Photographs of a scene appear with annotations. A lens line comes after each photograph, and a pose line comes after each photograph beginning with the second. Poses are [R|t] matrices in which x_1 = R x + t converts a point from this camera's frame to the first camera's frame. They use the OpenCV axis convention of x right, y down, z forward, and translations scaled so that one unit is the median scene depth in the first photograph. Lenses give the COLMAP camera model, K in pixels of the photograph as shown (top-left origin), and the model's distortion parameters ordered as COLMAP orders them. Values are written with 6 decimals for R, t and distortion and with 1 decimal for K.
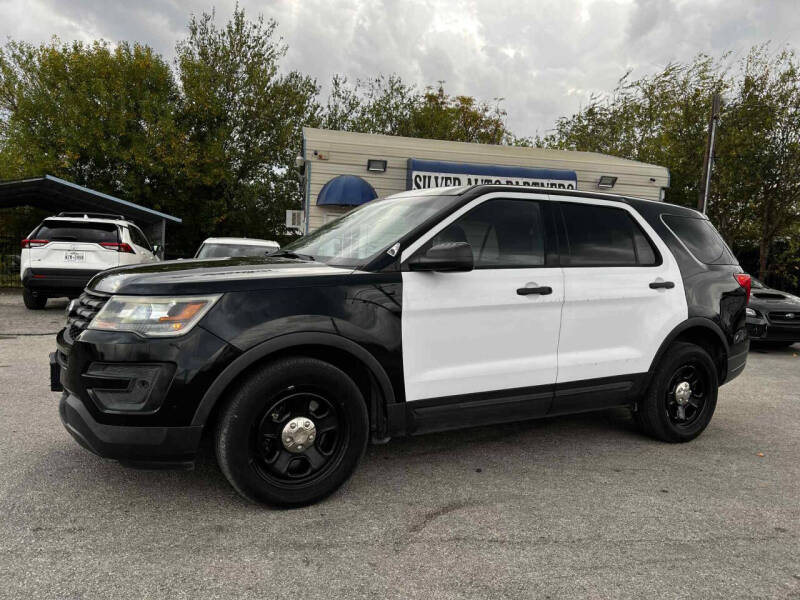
lens RADIAL K [[601.3, 0, 404.2], [0, 601.3, 303.4], [0, 0, 1]] dist [0.057362, -0.066877]
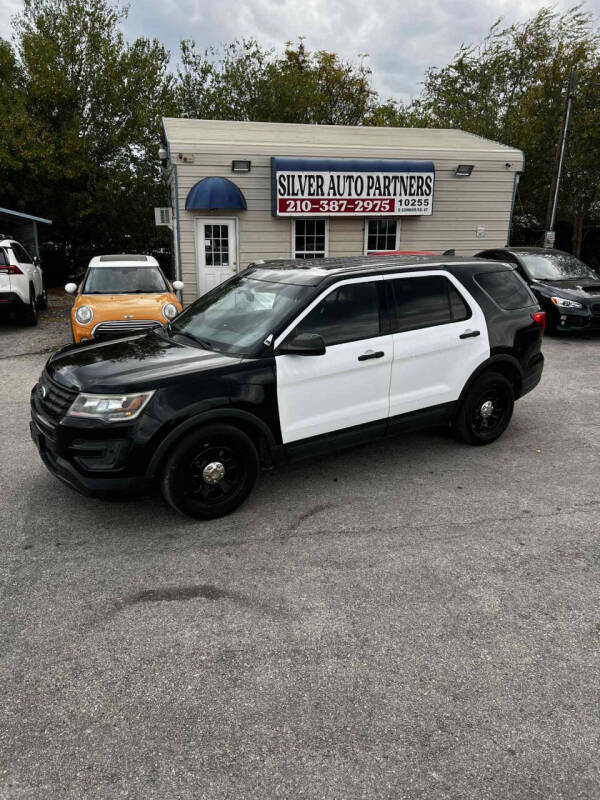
lens RADIAL K [[601.3, 0, 301.0], [0, 601.3, 403.6], [0, 0, 1]] dist [0.057362, -0.066877]
pose [[0.998030, -0.053971, 0.031974, 0.004002], [0.045465, 0.973506, 0.224095, -0.201155], [-0.043221, -0.222200, 0.974043, -0.316246]]
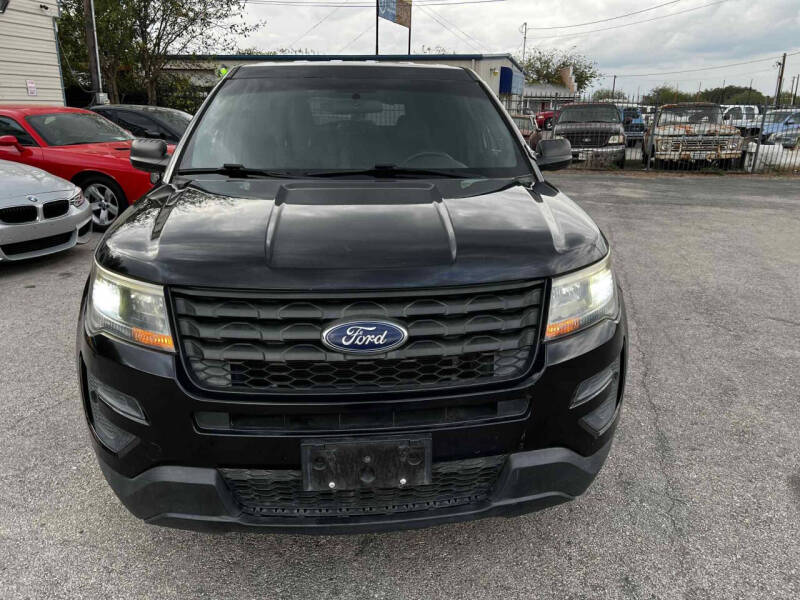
lens RADIAL K [[601.3, 0, 411.3], [0, 601.3, 292.0], [0, 0, 1]] dist [0.057362, -0.066877]
pose [[0.423636, -0.296841, 0.855814, -0.751668], [0.074986, 0.953031, 0.293442, -0.136169], [-0.902724, -0.060139, 0.425997, 0.595359]]
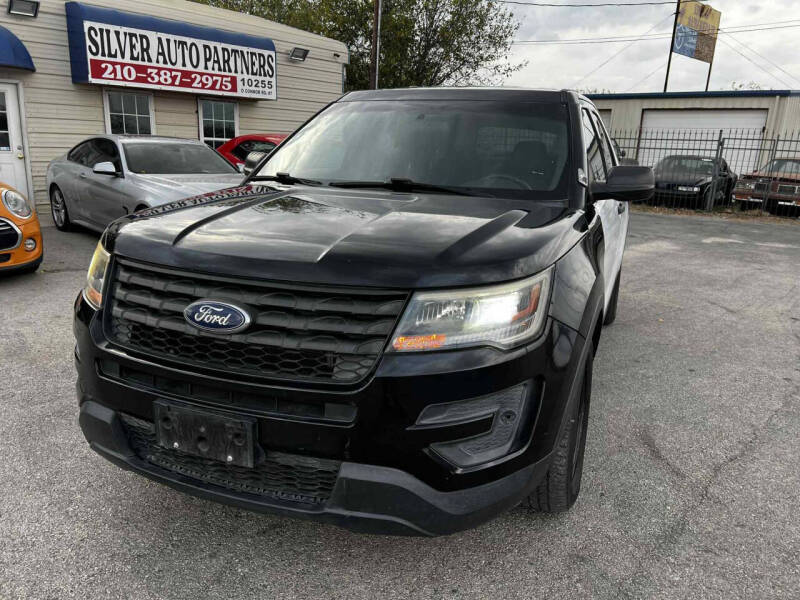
lens RADIAL K [[601.3, 0, 409.5], [0, 601.3, 305.4], [0, 0, 1]] dist [0.057362, -0.066877]
pose [[0.782589, -0.176082, 0.597117, -0.582571], [0.045596, 0.972802, 0.227107, -0.093880], [-0.620866, -0.150505, 0.769333, 0.371730]]
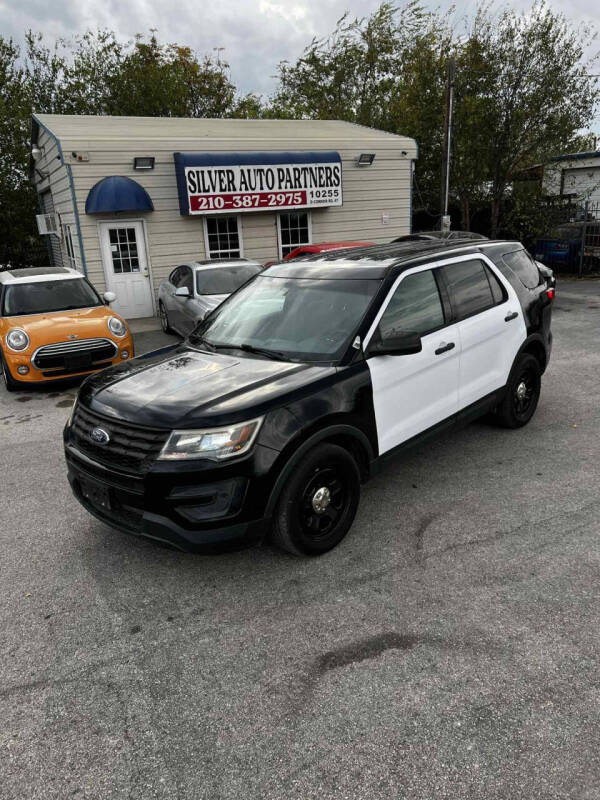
lens RADIAL K [[601.3, 0, 304.0], [0, 601.3, 403.6], [0, 0, 1]] dist [0.057362, -0.066877]
pose [[0.952217, -0.180051, 0.246709, -0.356369], [0.118506, 0.962281, 0.244890, -0.225026], [-0.281496, -0.203952, 0.937637, -0.129433]]
